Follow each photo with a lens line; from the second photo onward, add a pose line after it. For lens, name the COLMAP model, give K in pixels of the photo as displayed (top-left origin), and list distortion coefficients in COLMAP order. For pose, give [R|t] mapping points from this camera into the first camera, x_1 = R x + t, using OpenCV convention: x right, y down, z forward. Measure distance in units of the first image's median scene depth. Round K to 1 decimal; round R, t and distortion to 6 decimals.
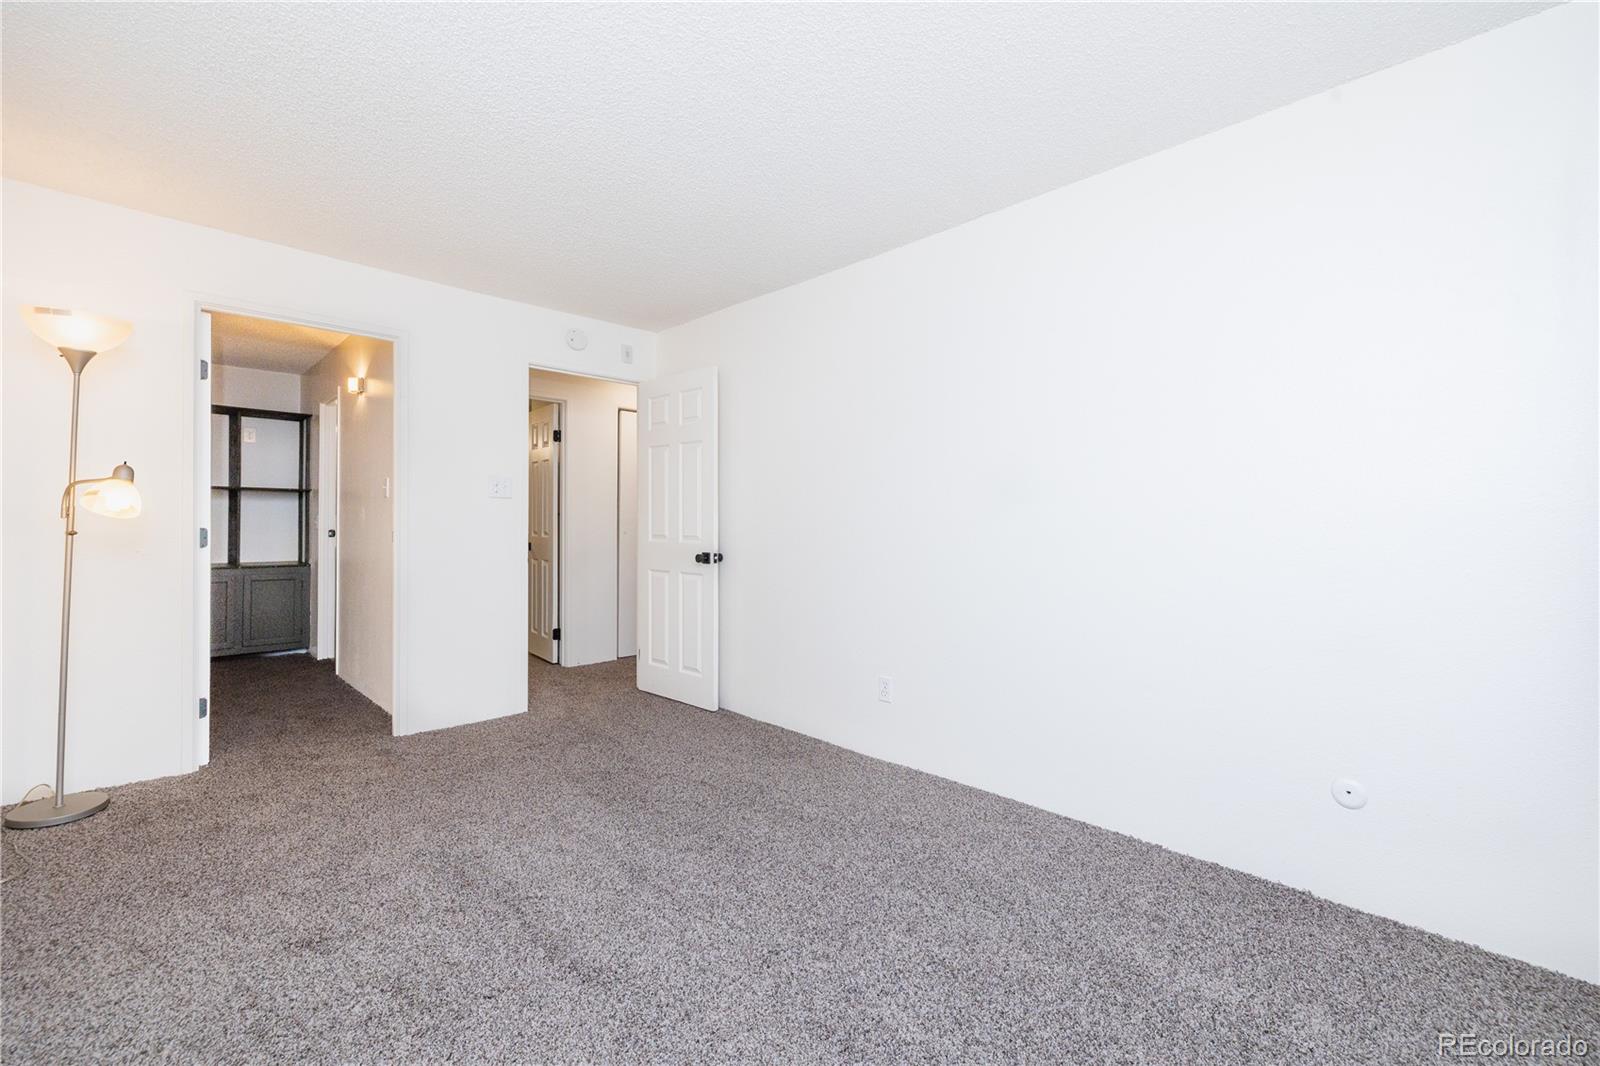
lens RADIAL K [[677.8, 0, 799.9], [0, 677.8, 518.2], [0, 0, 1]] dist [0.001617, -0.000522]
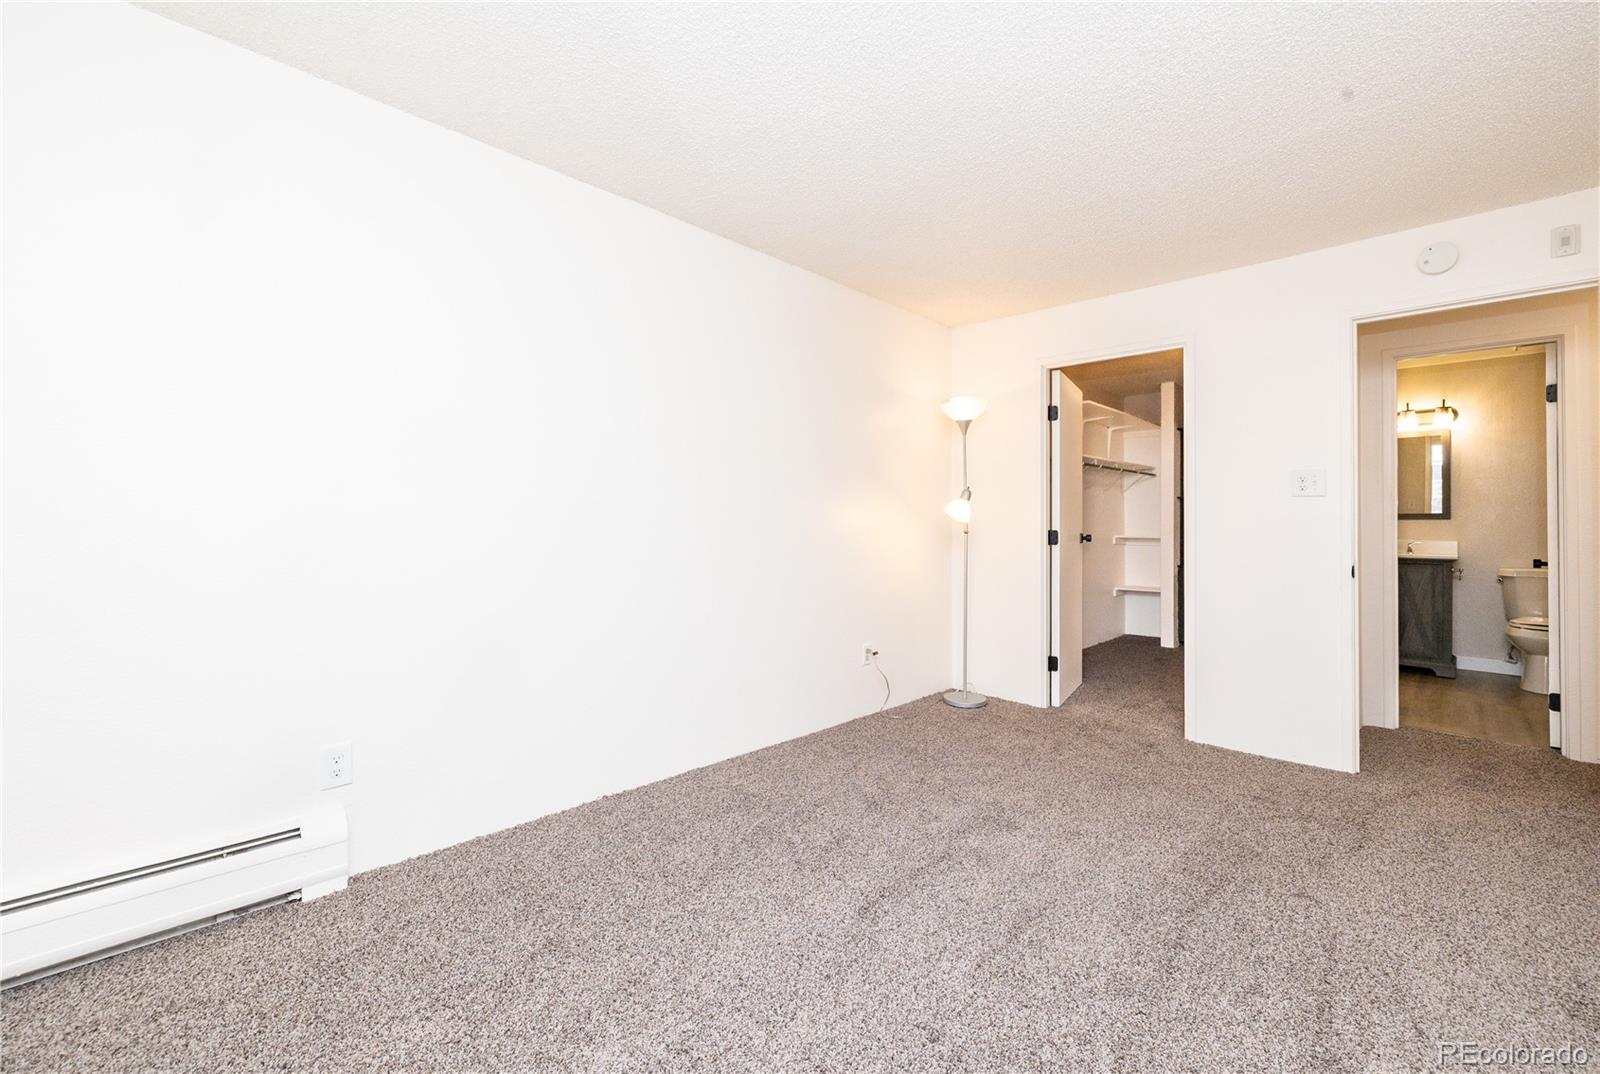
lens RADIAL K [[678.1, 0, 799.7], [0, 678.1, 520.3], [0, 0, 1]] dist [-0.001715, -0.000234]
pose [[0.018519, -0.011408, -0.999763, 0.404810], [0.001715, 0.999934, -0.011378, 0.008146], [0.999827, -0.001504, 0.018537, 0.413893]]
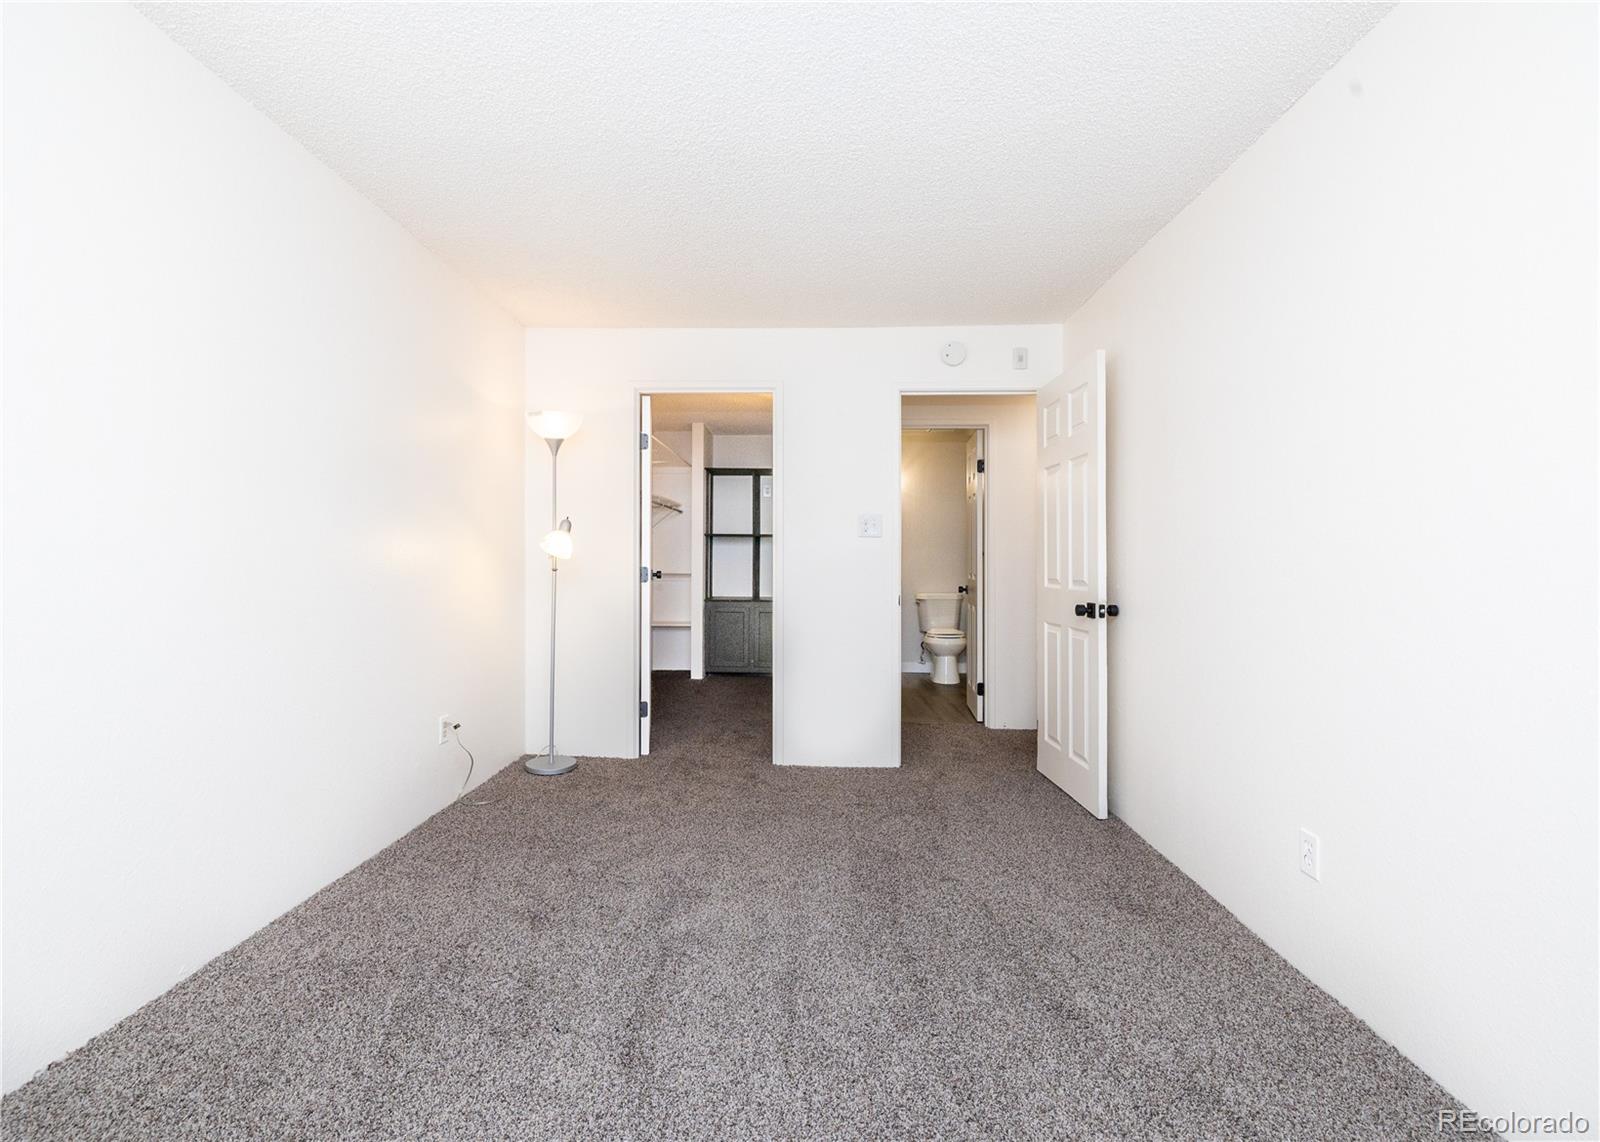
lens RADIAL K [[732.5, 0, 772.9], [0, 732.5, 559.5], [0, 0, 1]] dist [-0.001798, 0.000496]
pose [[0.670977, -0.003978, -0.741468, 0.257198], [0.002499, 0.999992, -0.003103, 0.005155], [0.741474, 0.000229, 0.670981, 0.231849]]
